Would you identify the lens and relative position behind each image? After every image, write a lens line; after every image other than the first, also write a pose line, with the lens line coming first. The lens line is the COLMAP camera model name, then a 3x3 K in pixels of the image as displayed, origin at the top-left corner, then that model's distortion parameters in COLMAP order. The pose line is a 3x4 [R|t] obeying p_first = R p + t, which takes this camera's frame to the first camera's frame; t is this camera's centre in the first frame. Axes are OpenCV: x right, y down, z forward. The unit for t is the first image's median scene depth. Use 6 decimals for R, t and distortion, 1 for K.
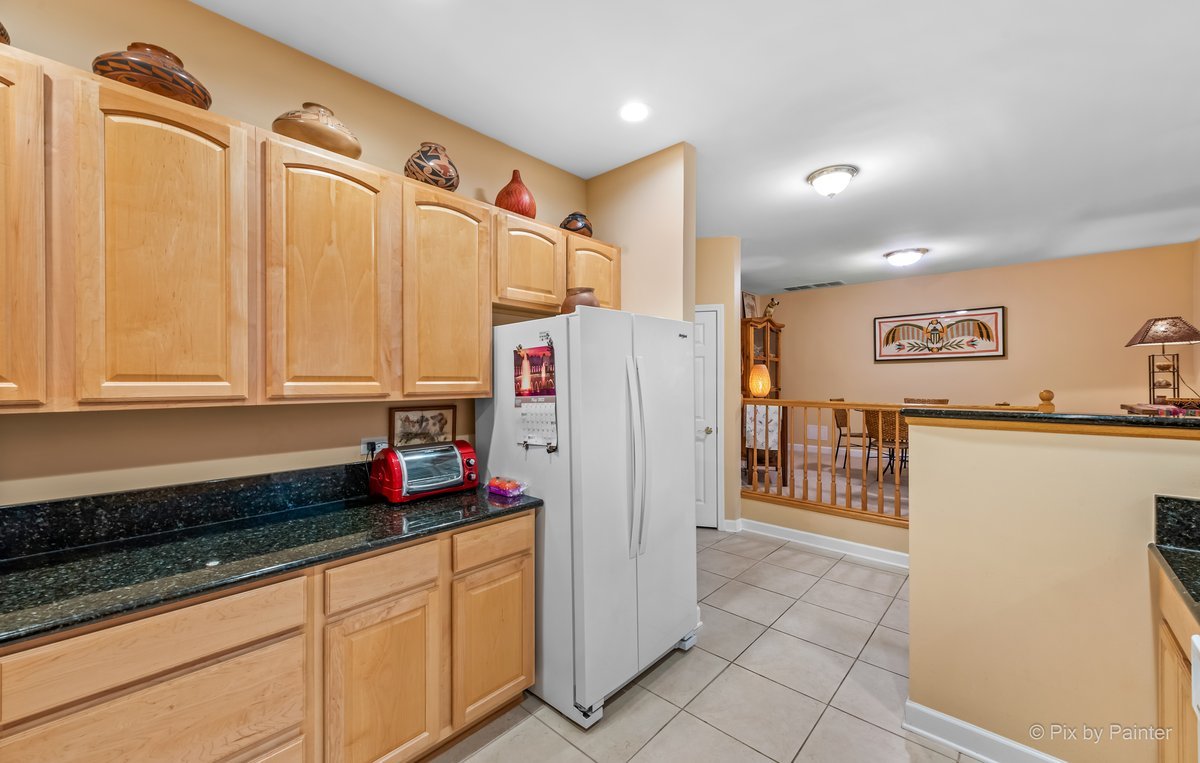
lens RADIAL K [[473.0, 0, 602.3], [0, 473.0, 382.8], [0, 0, 1]] dist [0.010006, -0.001542]
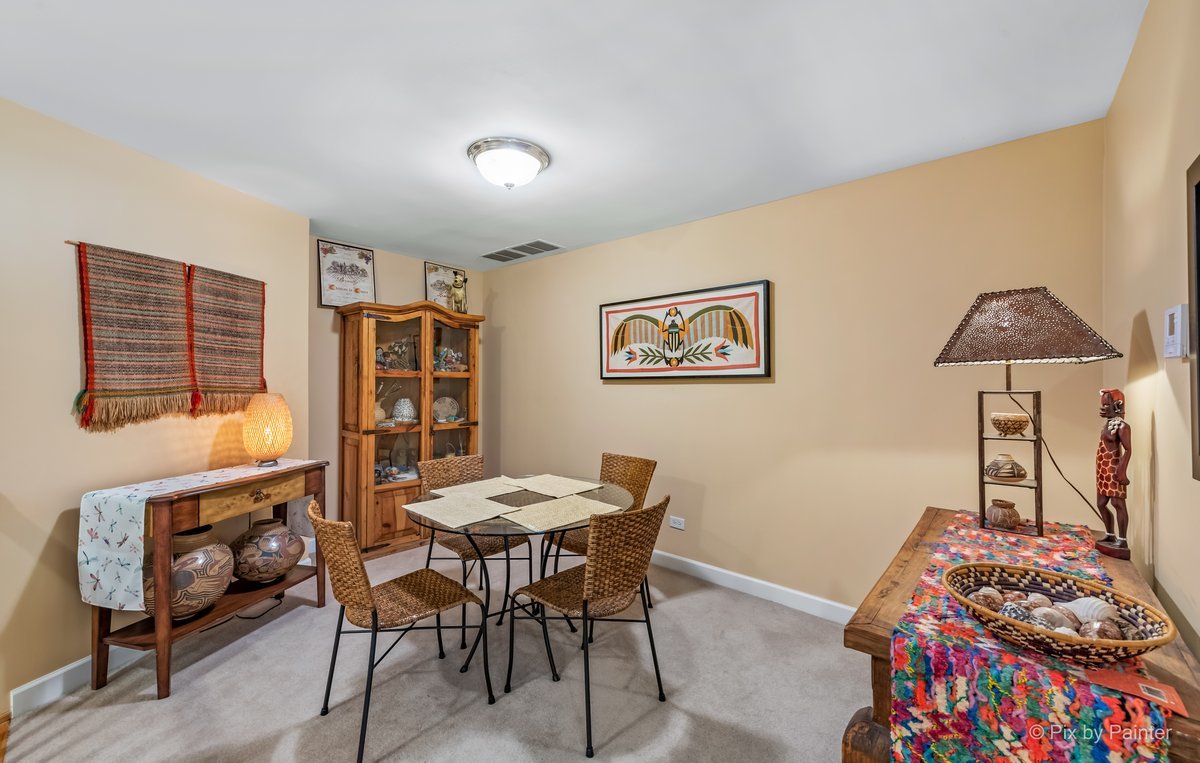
lens RADIAL K [[473.0, 0, 602.3], [0, 473.0, 382.8], [0, 0, 1]] dist [0.010006, -0.001542]
pose [[0.999442, 0.003068, 0.033257, 0.619387], [-0.003156, 0.999992, 0.002571, -0.047995], [-0.033249, -0.002674, 0.999444, 0.468986]]
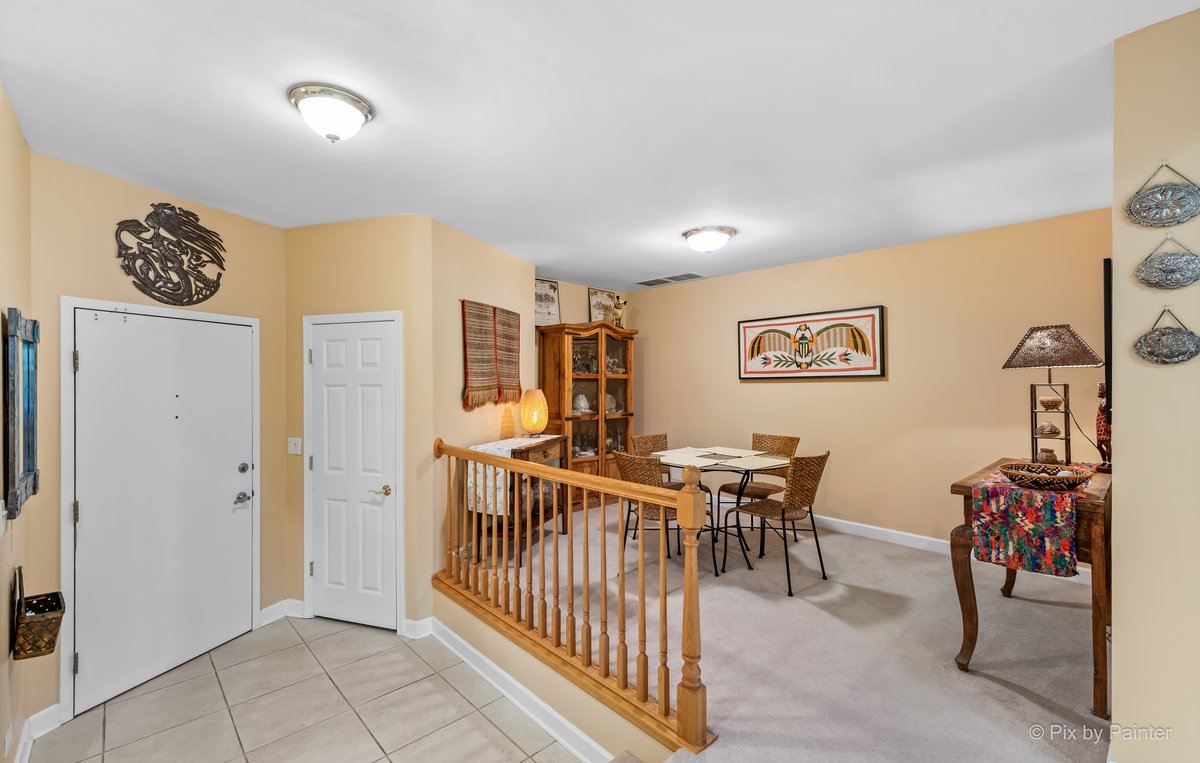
lens RADIAL K [[511.2, 0, 600.0], [0, 511.2, 381.5], [0, 0, 1]] dist [0.009133, -0.000594]
pose [[0.997489, -0.001612, -0.070800, 0.459627], [0.001443, 0.999996, -0.002437, -0.045169], [0.070804, 0.002328, 0.997488, 0.203380]]
